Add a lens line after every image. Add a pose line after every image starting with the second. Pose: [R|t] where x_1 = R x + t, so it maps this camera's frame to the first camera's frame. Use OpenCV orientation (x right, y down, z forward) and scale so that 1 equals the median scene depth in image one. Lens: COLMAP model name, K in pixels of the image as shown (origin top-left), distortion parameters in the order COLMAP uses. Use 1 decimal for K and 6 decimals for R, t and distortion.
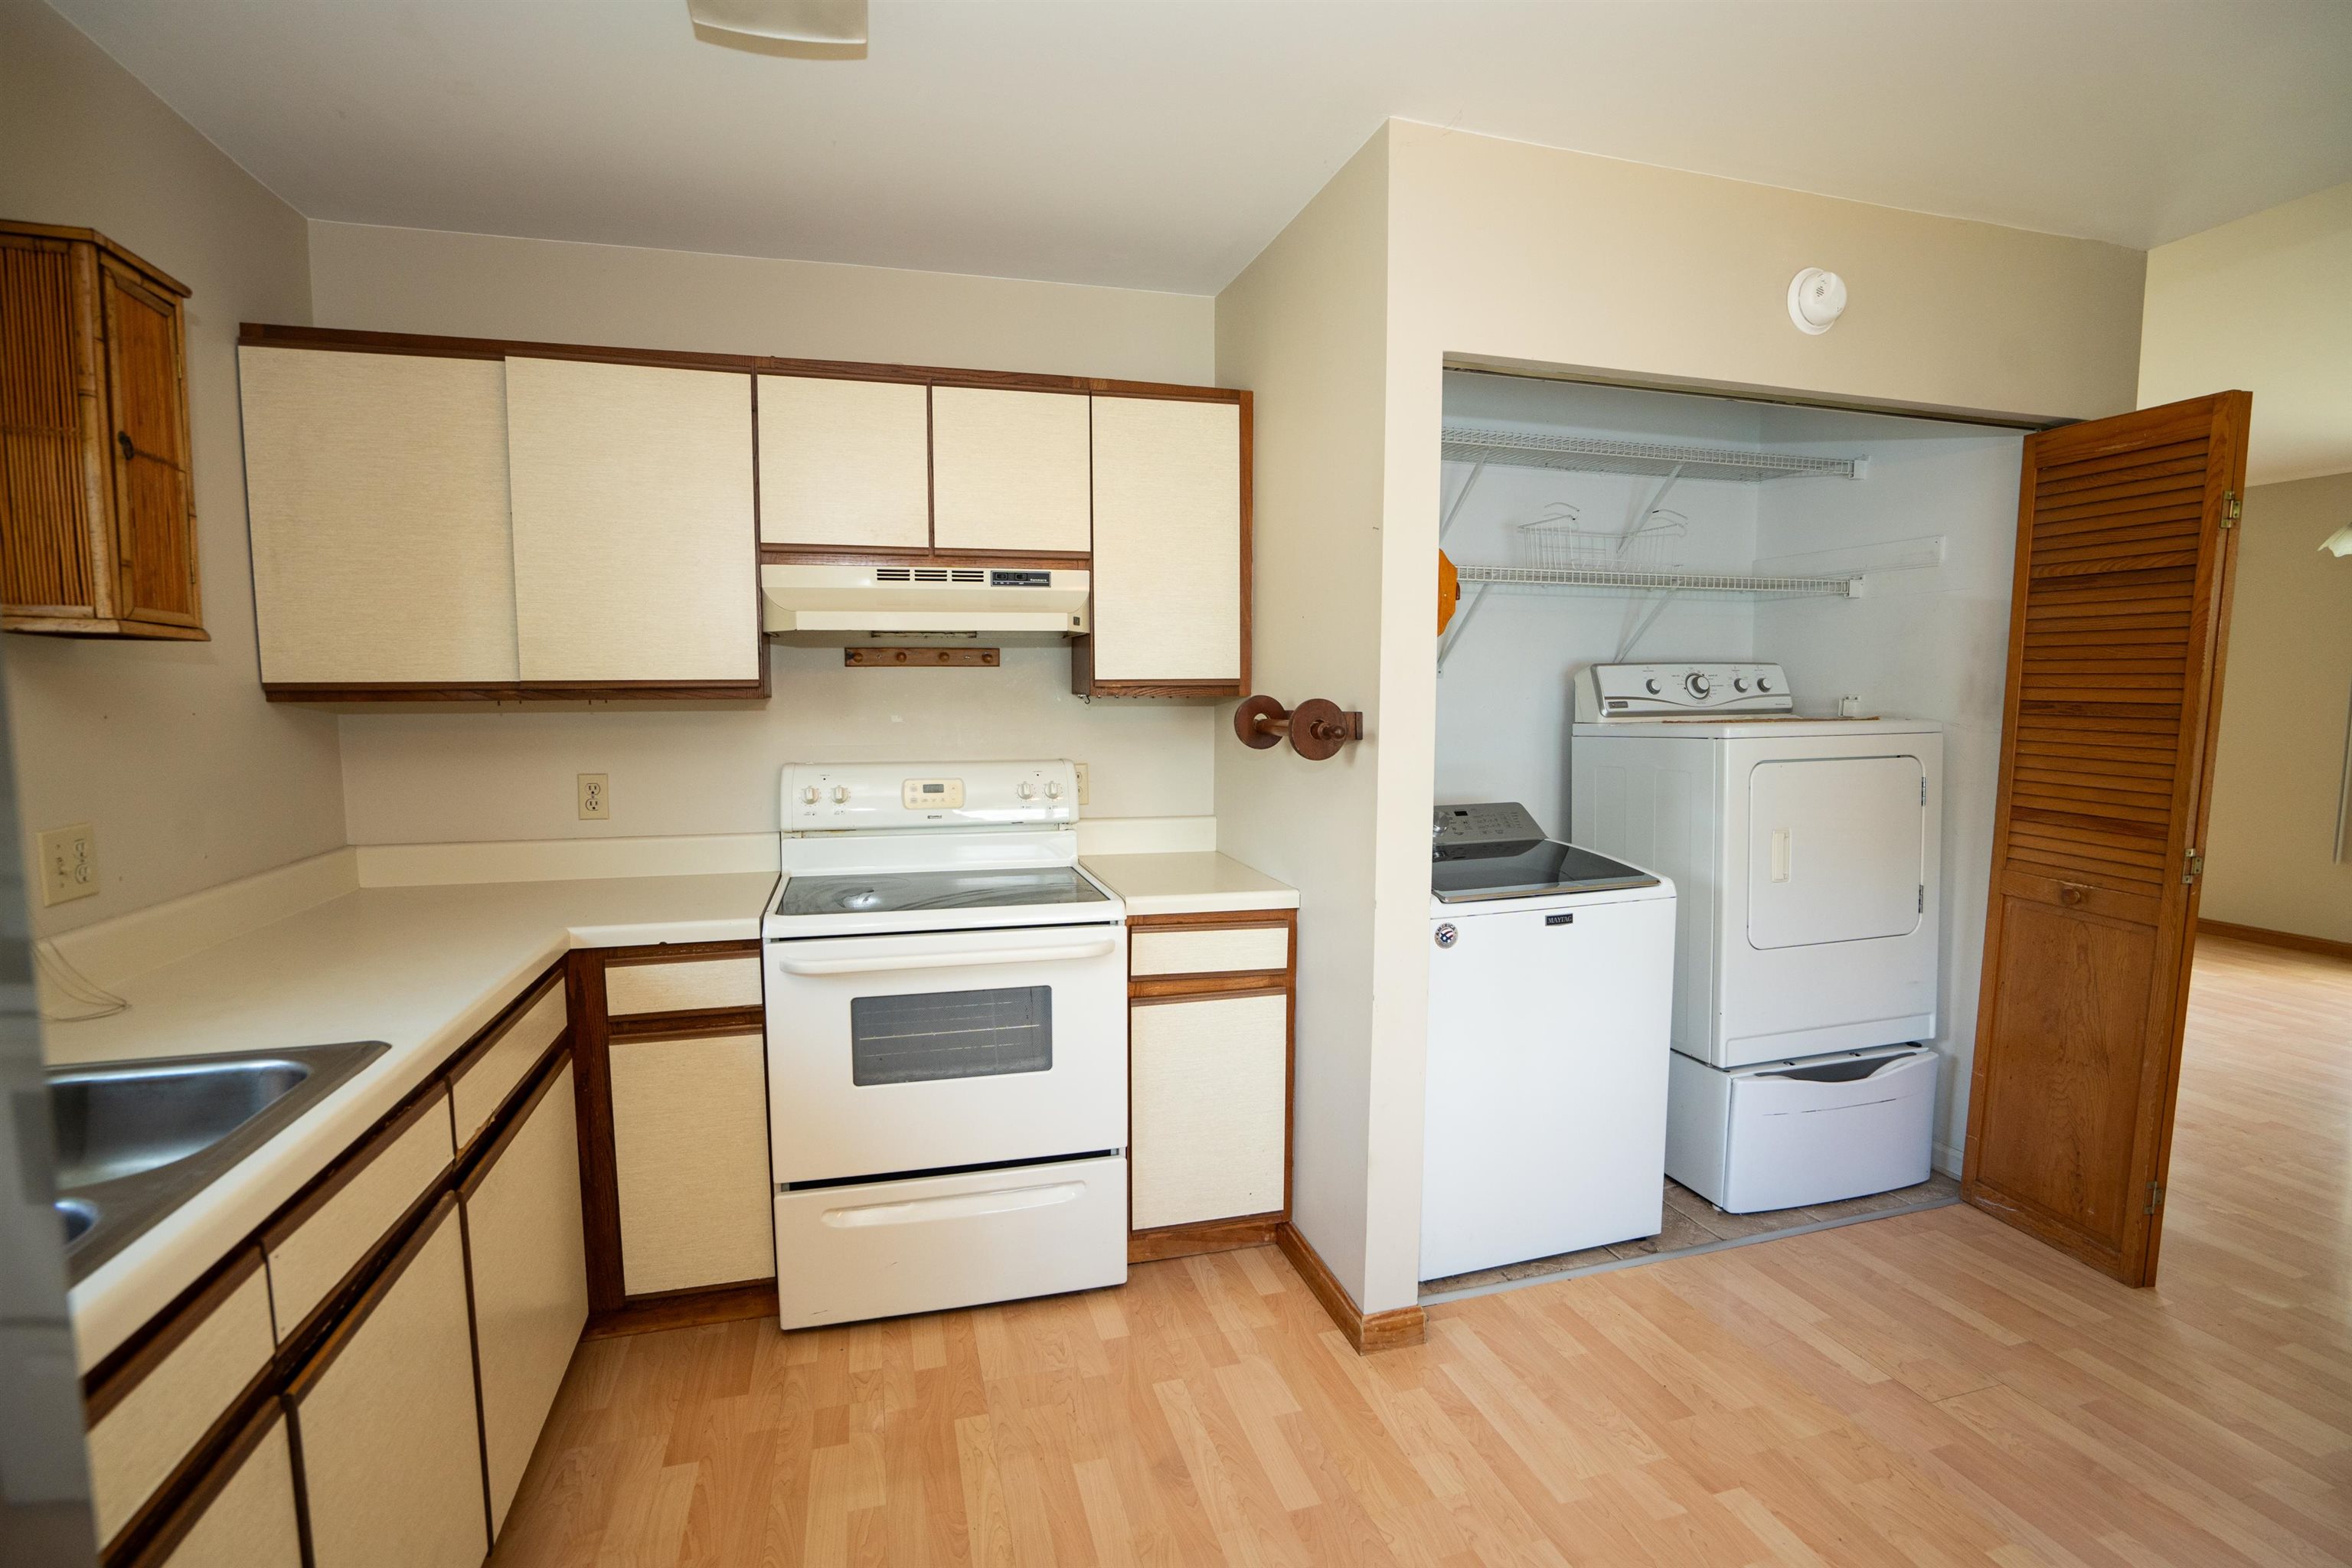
lens RADIAL K [[1090.5, 0, 1176.7], [0, 1090.5, 784.9], [0, 0, 1]] dist [-0.050594, 0.016174]
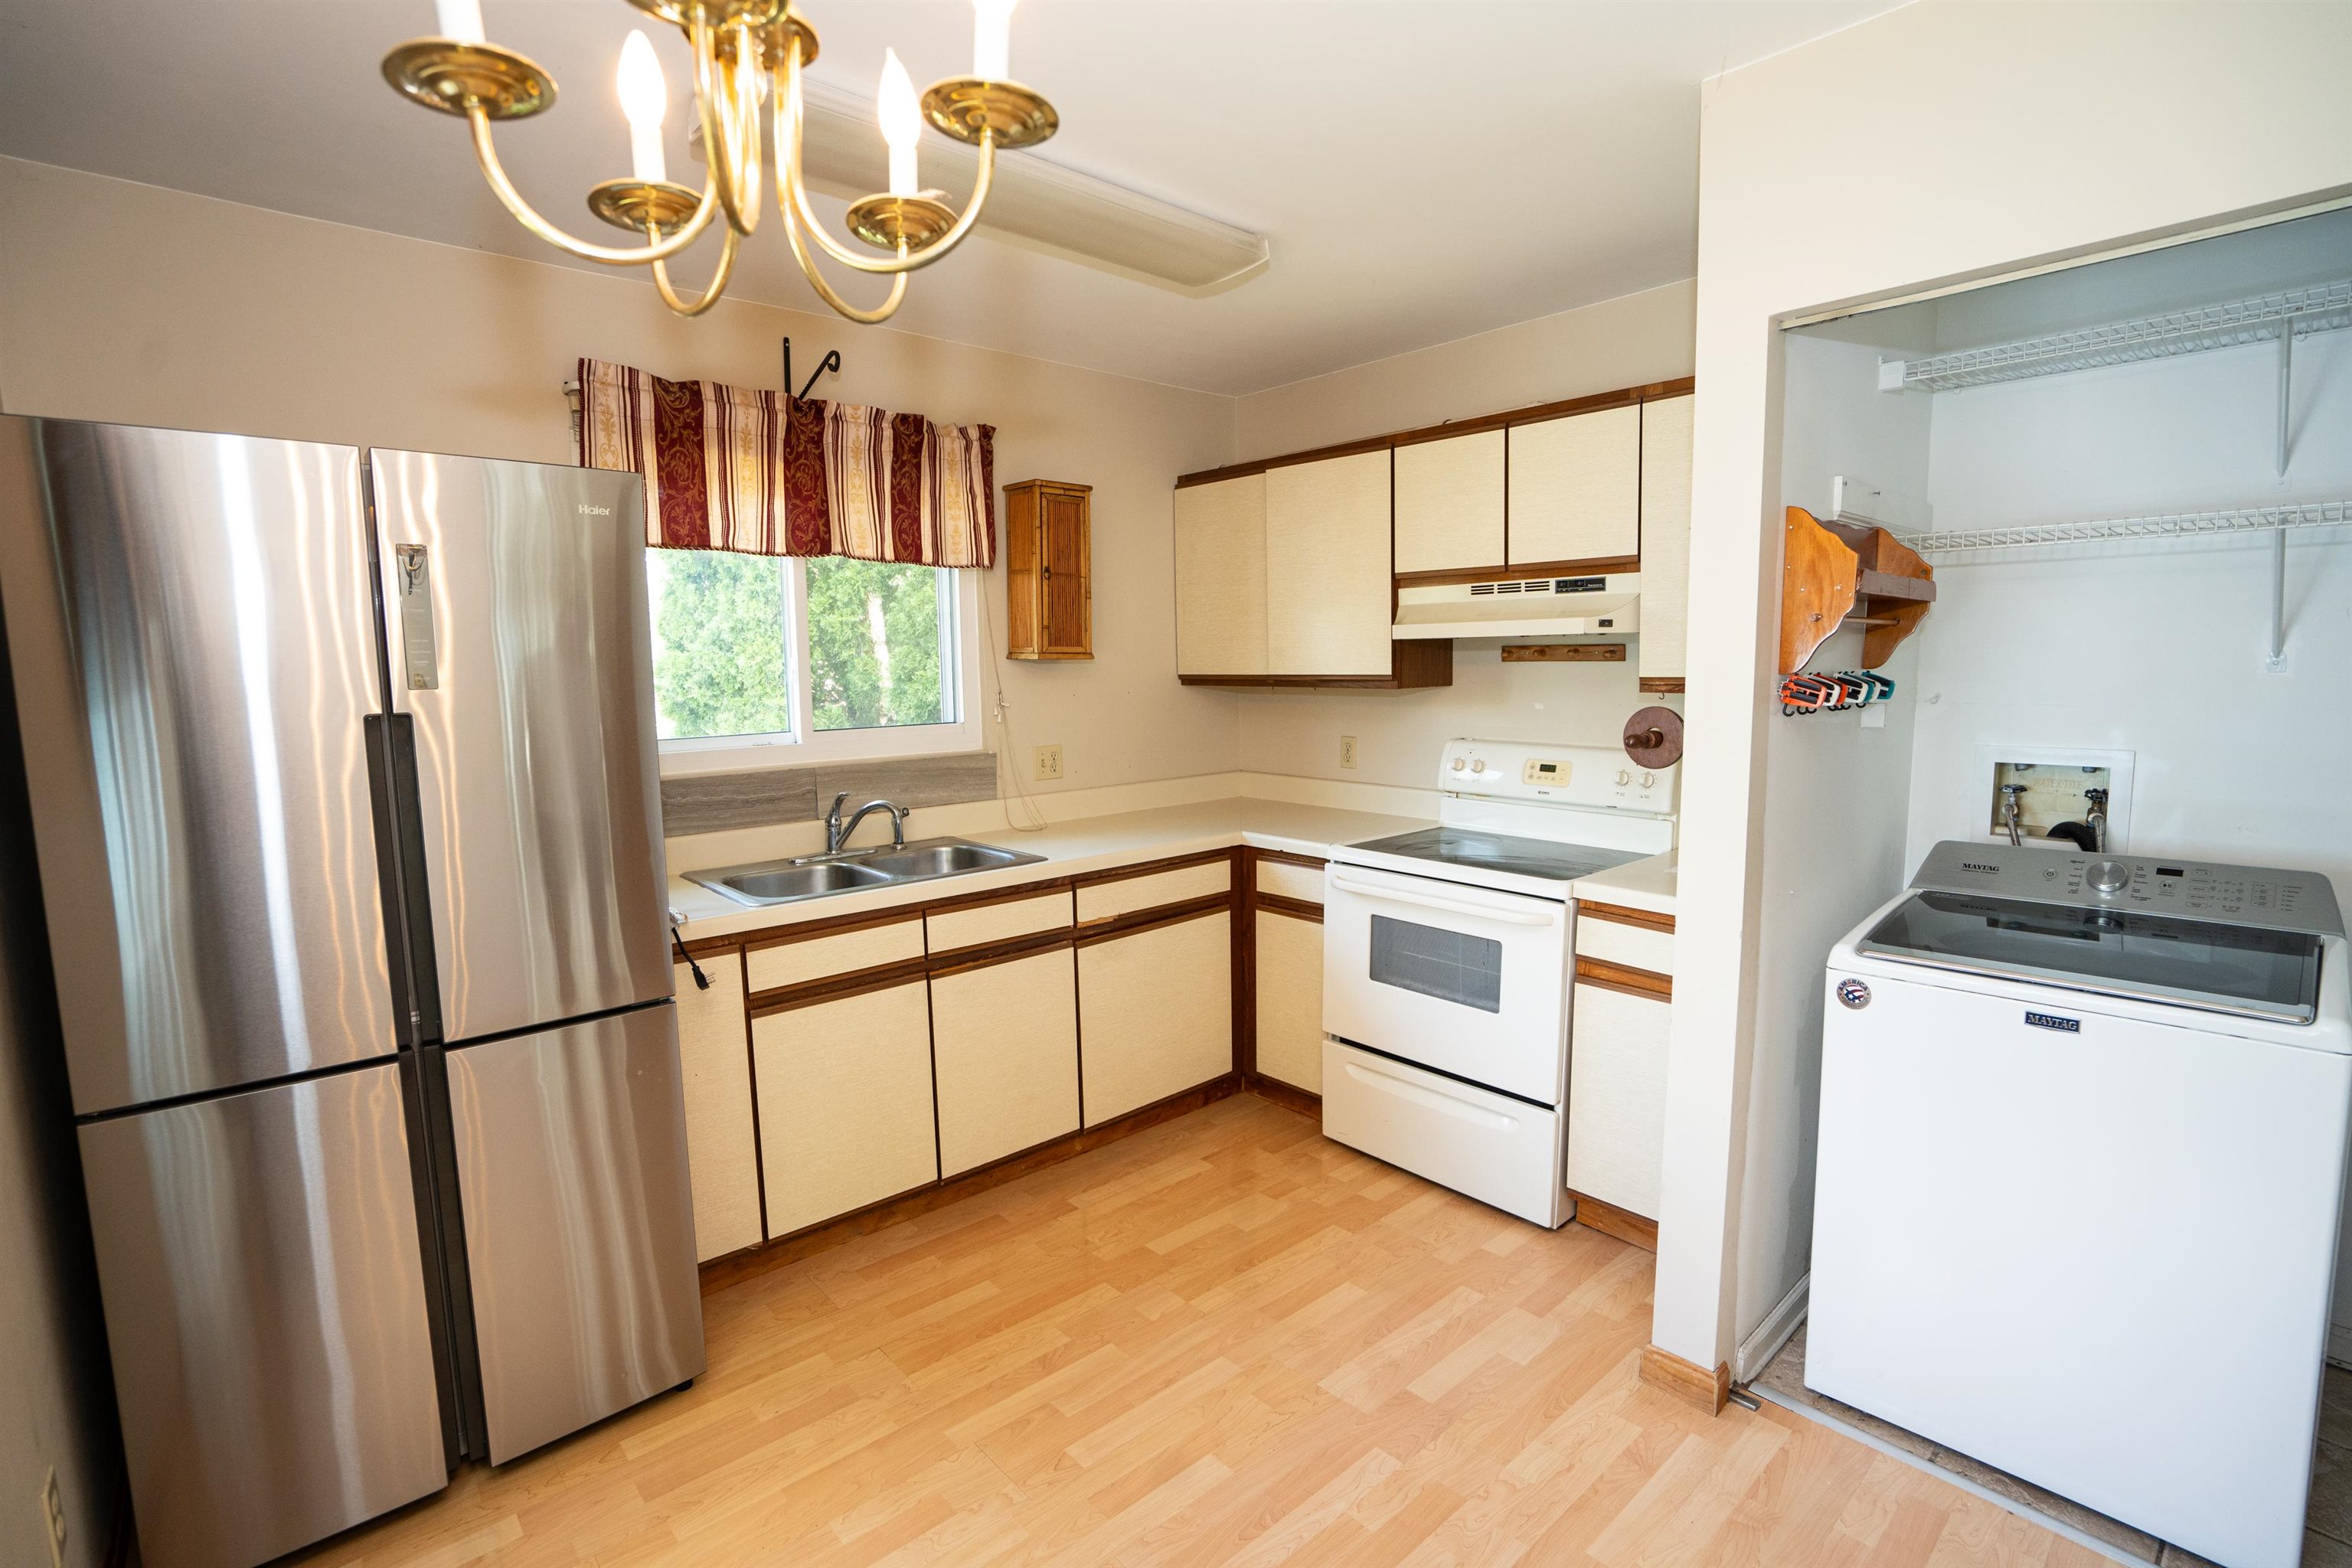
lens RADIAL K [[1090.5, 0, 1168.6], [0, 1090.5, 782.1], [0, 0, 1]] dist [-0.050594, 0.016174]
pose [[0.431112, 0.098531, -0.896902, 0.747678], [-0.066024, 0.994800, 0.077550, -0.052660], [0.899880, 0.025784, 0.435376, 0.165757]]
